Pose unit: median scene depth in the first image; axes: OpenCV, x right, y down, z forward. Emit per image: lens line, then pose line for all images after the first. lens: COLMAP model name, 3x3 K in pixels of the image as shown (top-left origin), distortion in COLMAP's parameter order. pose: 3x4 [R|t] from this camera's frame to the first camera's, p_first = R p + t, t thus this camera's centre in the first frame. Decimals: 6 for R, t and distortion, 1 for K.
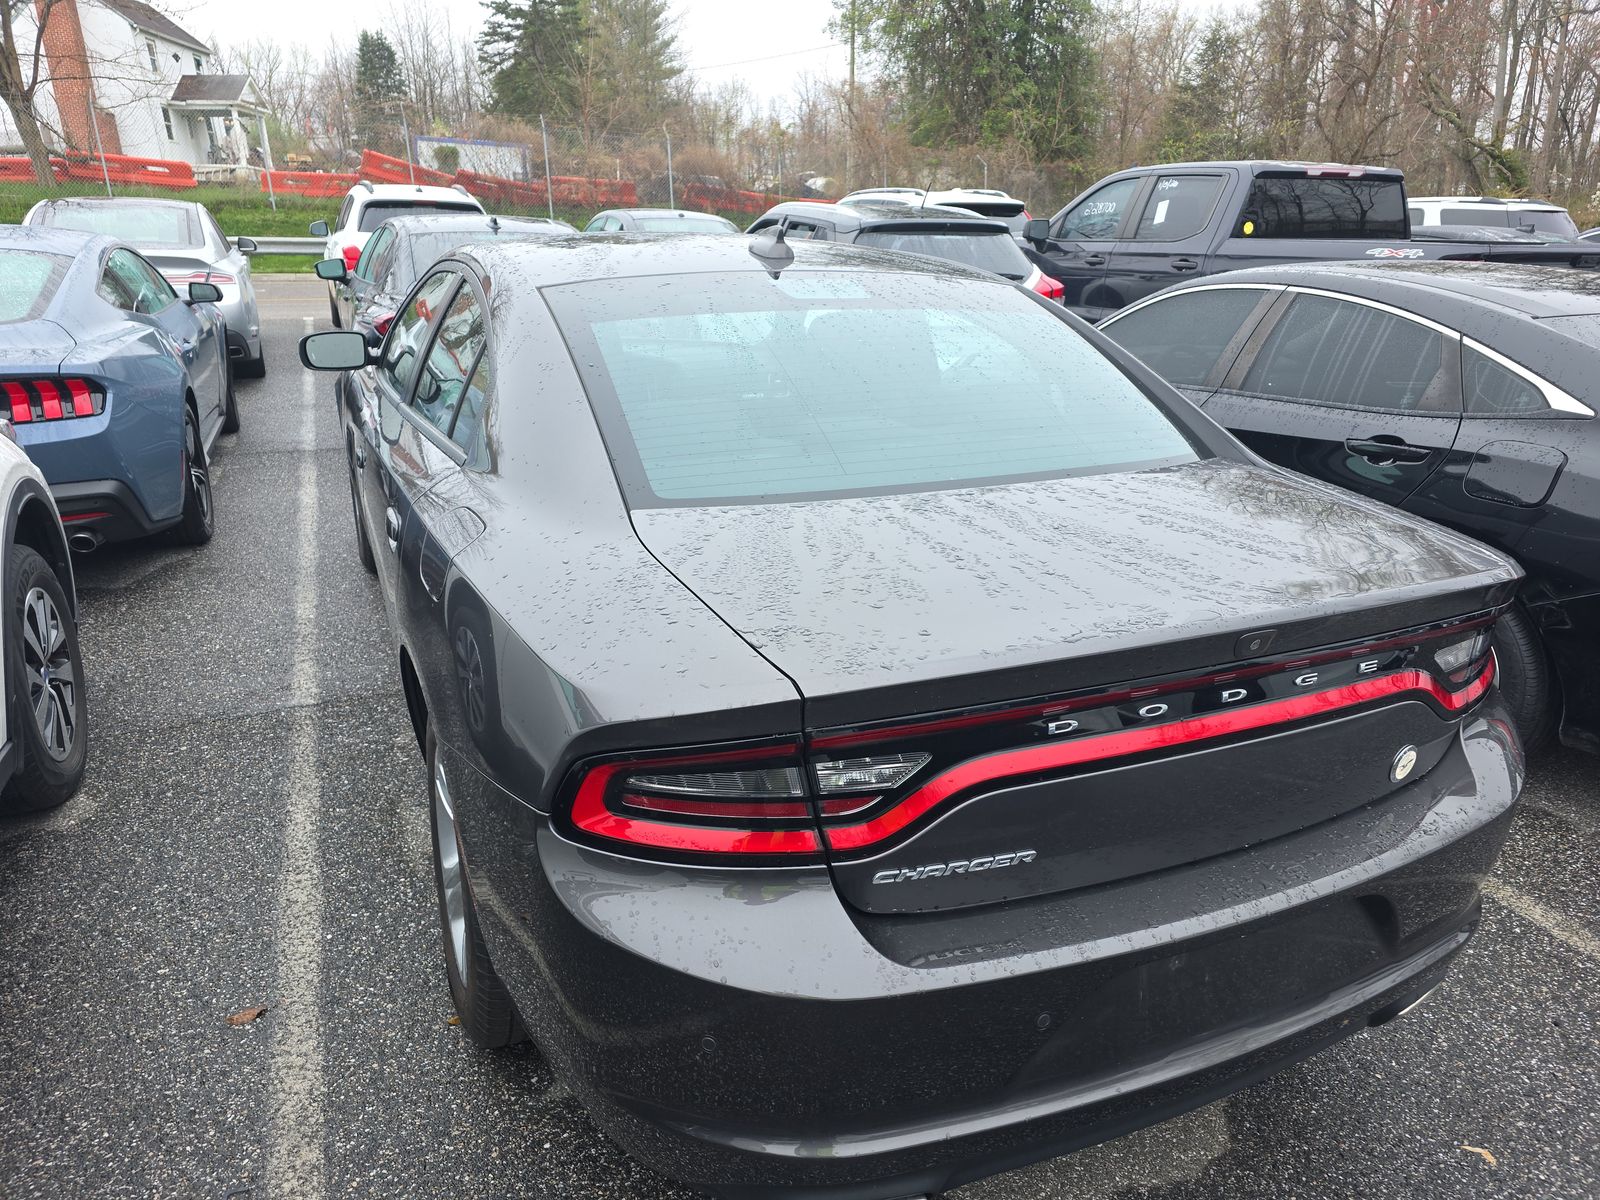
lens RADIAL K [[1065.8, 0, 809.2], [0, 1065.8, 637.2], [0, 0, 1]] dist [0.044453, -0.034327]
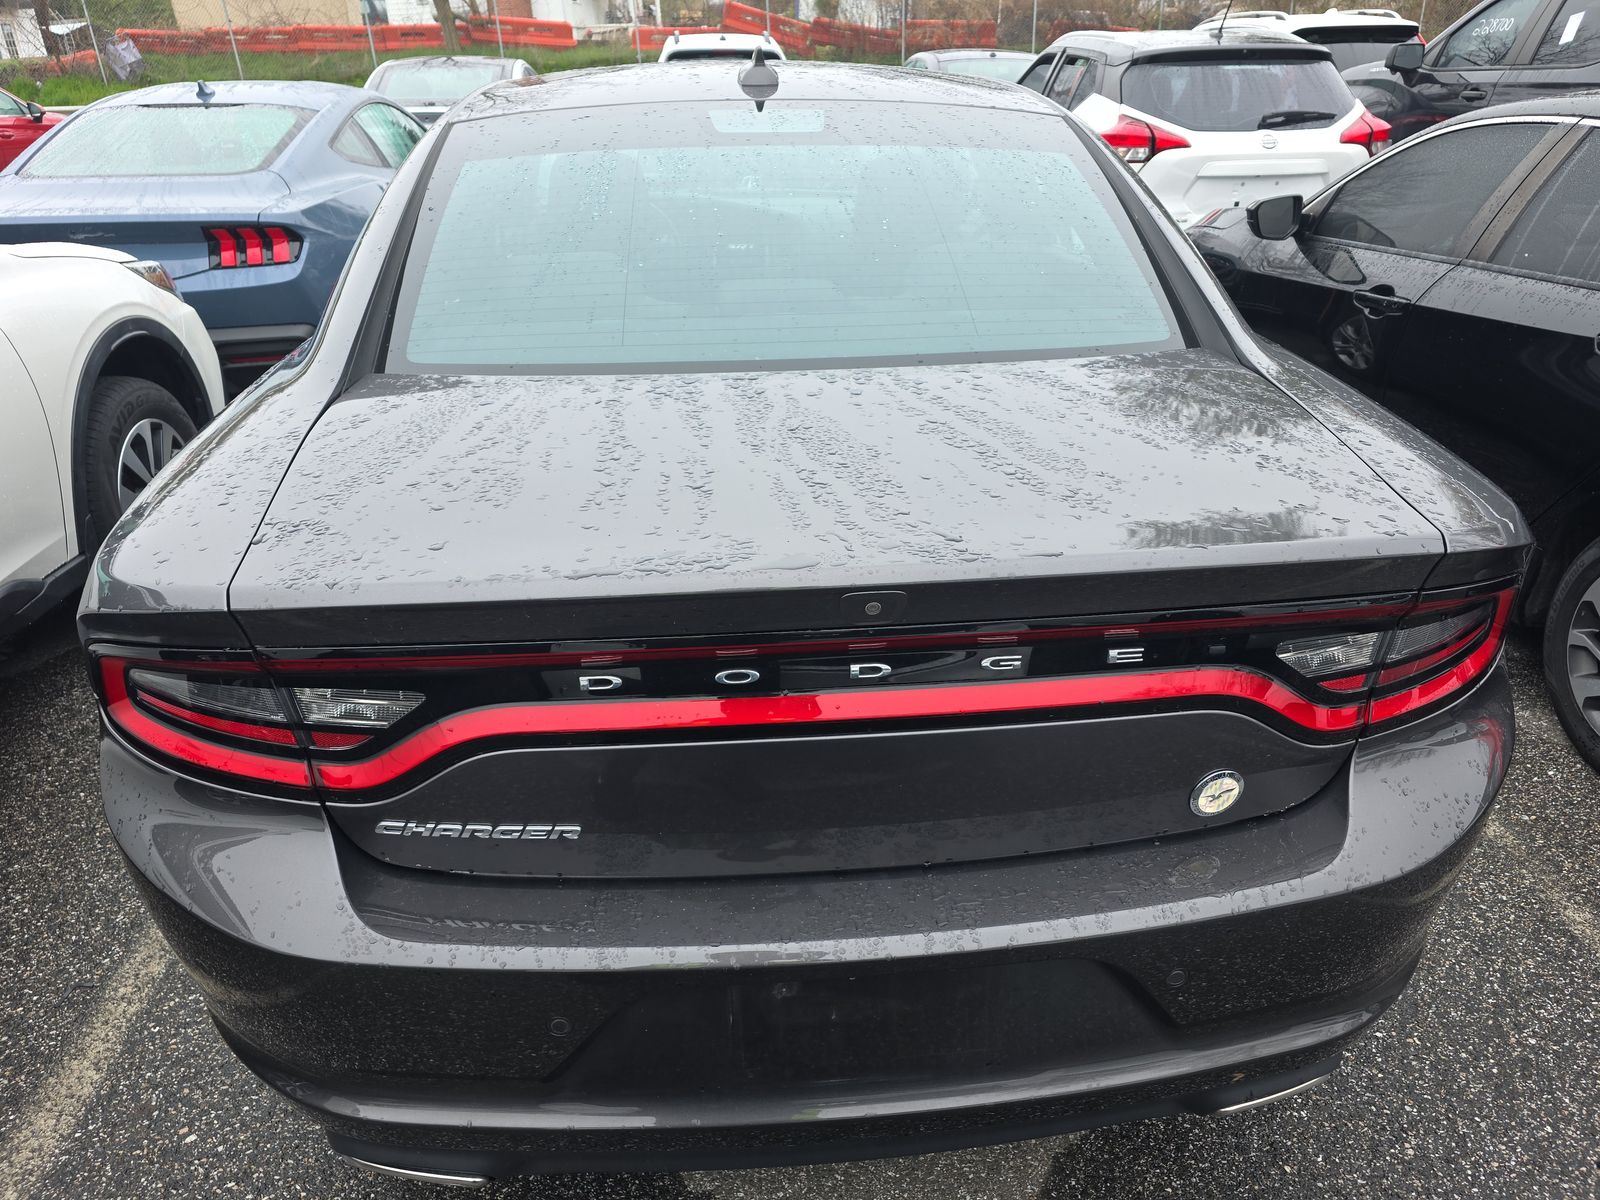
lens RADIAL K [[1065.8, 0, 809.2], [0, 1065.8, 637.2], [0, 0, 1]] dist [0.044453, -0.034327]
pose [[0.944929, 0.128810, -0.300860, 0.212404], [-0.093237, 0.987146, 0.129803, -0.023223], [0.313712, -0.094603, 0.944793, 0.104610]]
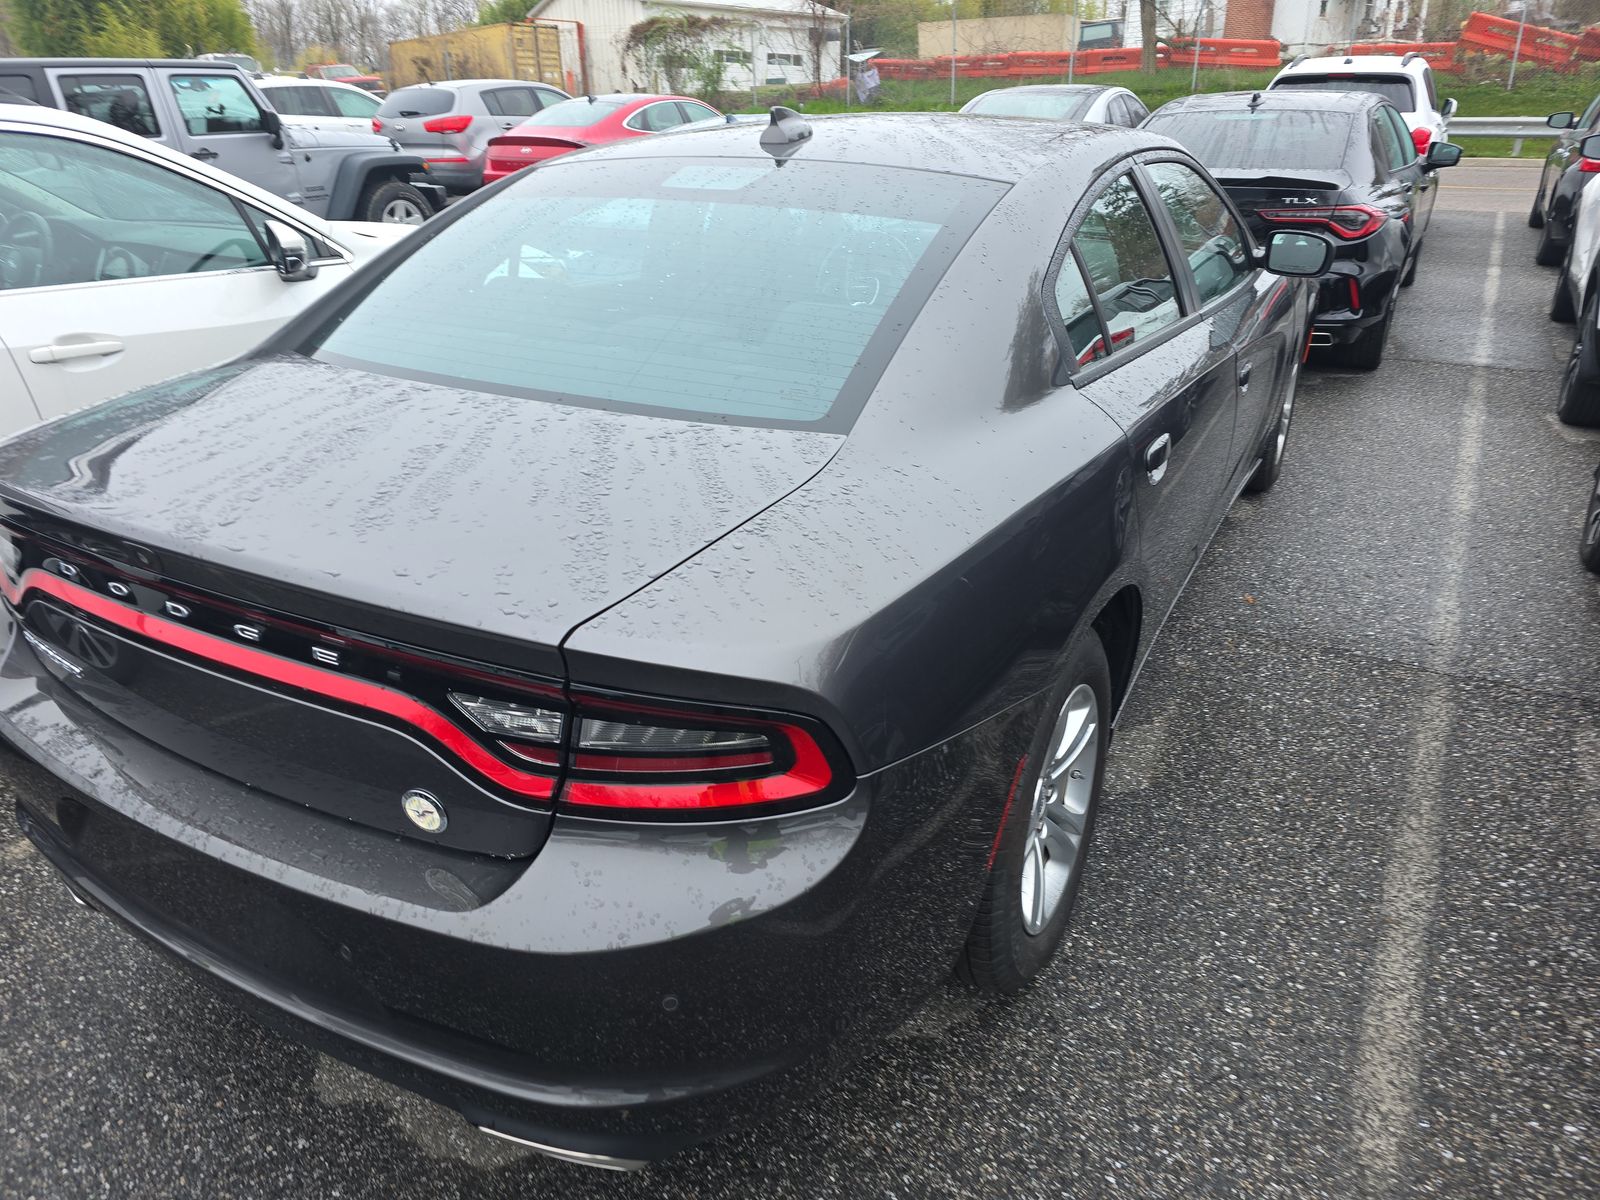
lens RADIAL K [[1065.8, 0, 809.2], [0, 1065.8, 637.2], [0, 0, 1]] dist [0.044453, -0.034327]
pose [[0.583987, 0.345116, -0.734748, 0.534959], [-0.274248, 0.935786, 0.221570, -0.110239], [0.764034, 0.072109, 0.641134, 0.296965]]
